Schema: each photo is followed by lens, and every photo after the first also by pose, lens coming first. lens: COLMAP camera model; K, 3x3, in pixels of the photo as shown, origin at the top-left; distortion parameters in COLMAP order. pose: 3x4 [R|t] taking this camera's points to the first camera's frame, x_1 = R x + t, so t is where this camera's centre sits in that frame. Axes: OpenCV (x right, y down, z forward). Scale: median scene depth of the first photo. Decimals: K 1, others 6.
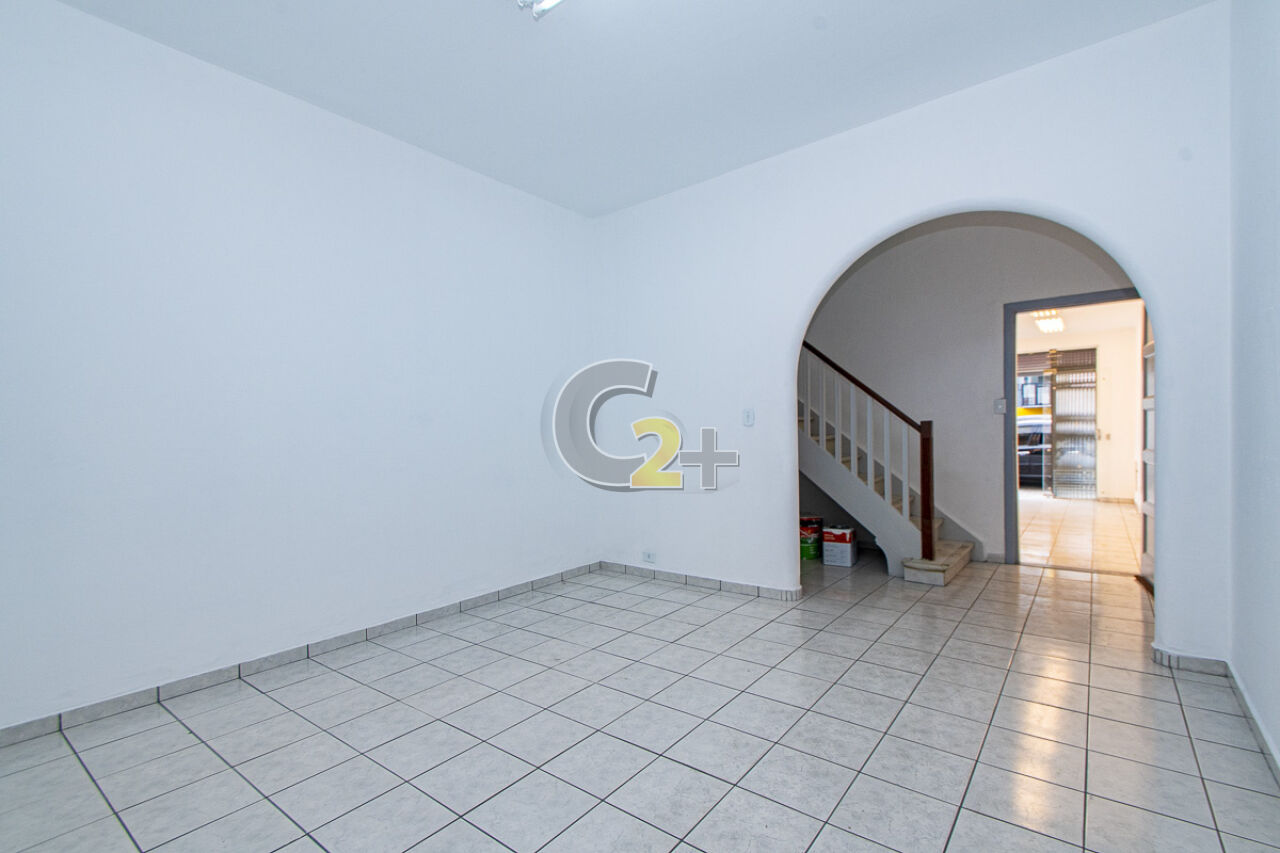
lens RADIAL K [[584.9, 0, 643.7], [0, 584.9, 428.7], [0, 0, 1]] dist [0.037023, 0.000877]
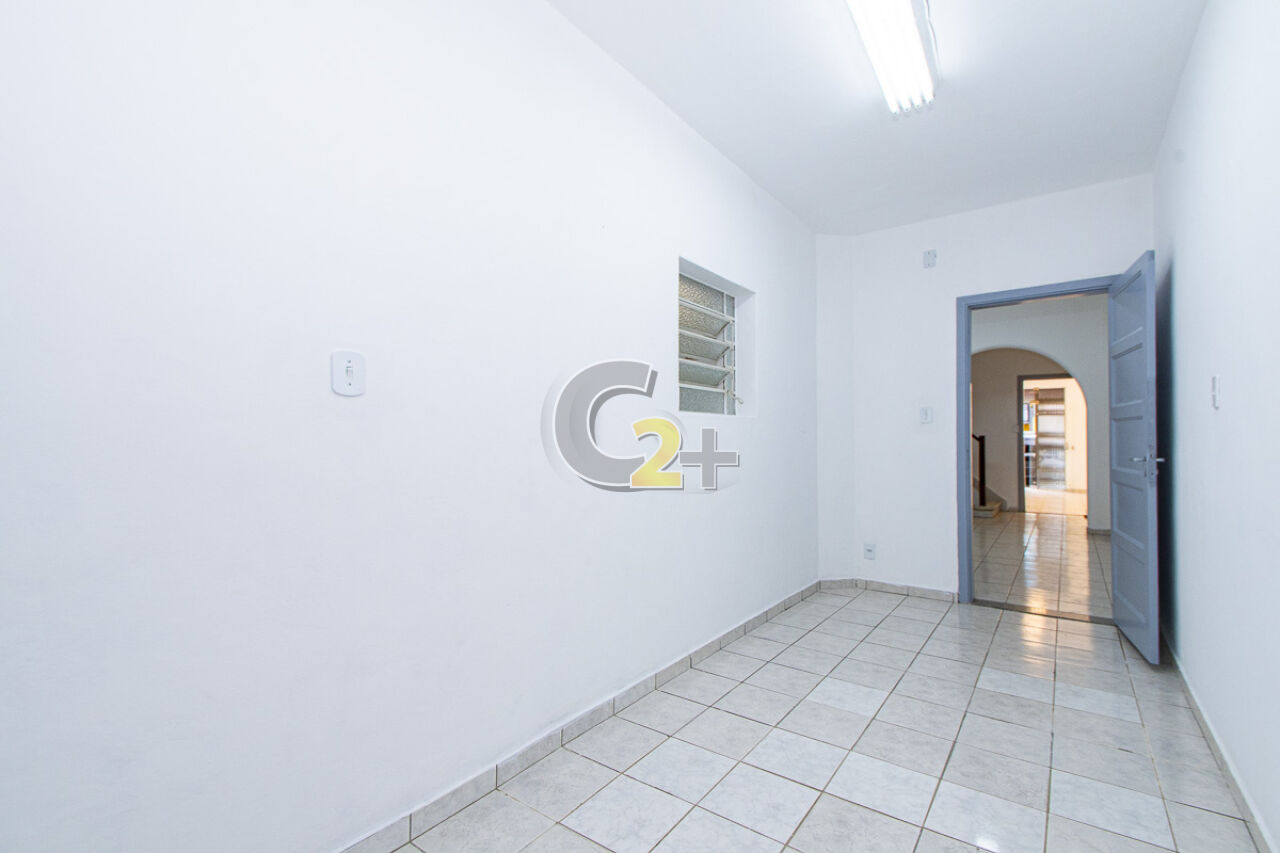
lens RADIAL K [[584.9, 0, 639.8], [0, 584.9, 429.3], [0, 0, 1]] dist [0.037023, 0.000877]
pose [[0.999313, 0.018908, 0.031885, -0.335142], [-0.018397, 0.999699, -0.016245, 0.010654], [-0.032182, 0.015648, 0.999360, -0.431334]]
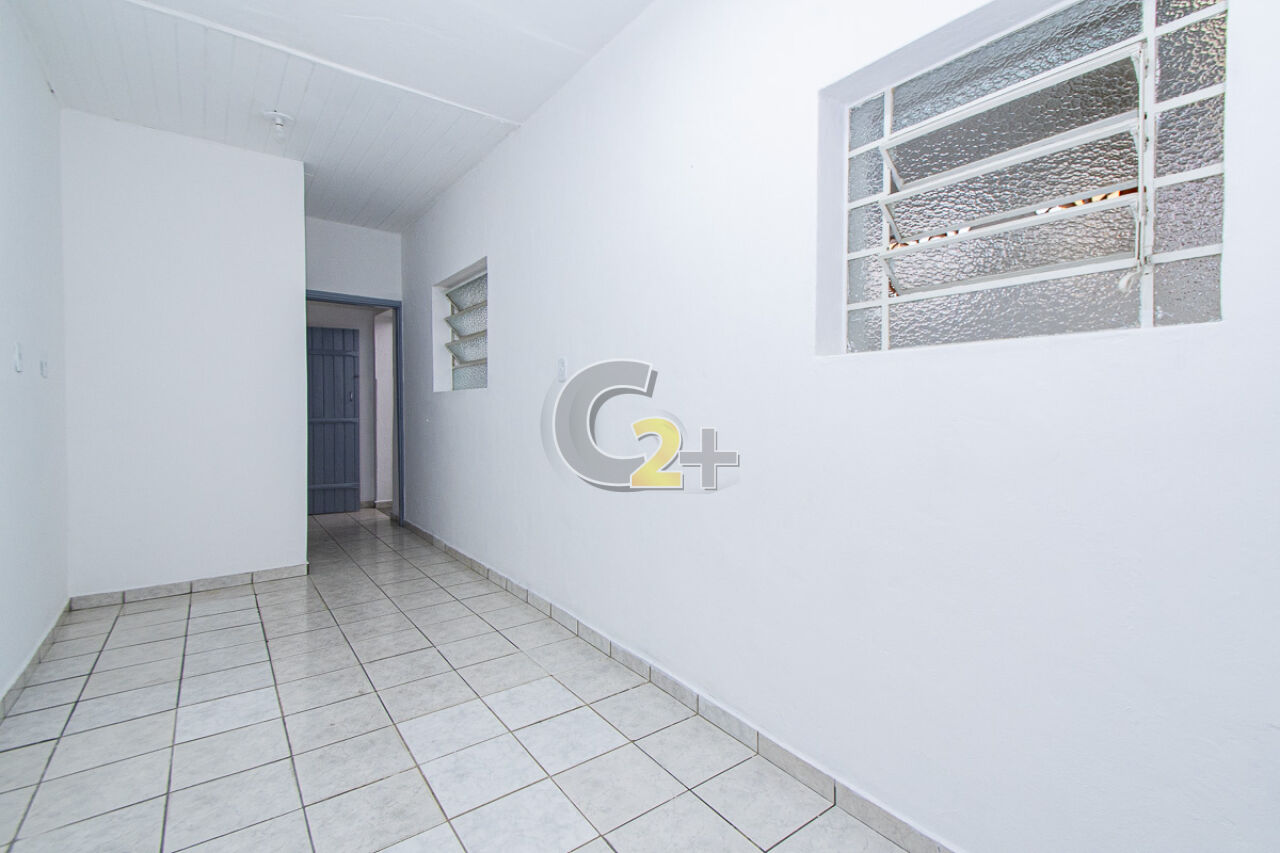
lens RADIAL K [[584.9, 0, 695.1], [0, 584.9, 414.4], [0, 0, 1]] dist [0.037023, 0.000877]
pose [[-0.231756, 0.022393, -0.972516, 1.657003], [-0.001435, 0.999726, 0.023362, 0.010876], [0.972773, 0.006810, -0.231660, 2.403248]]
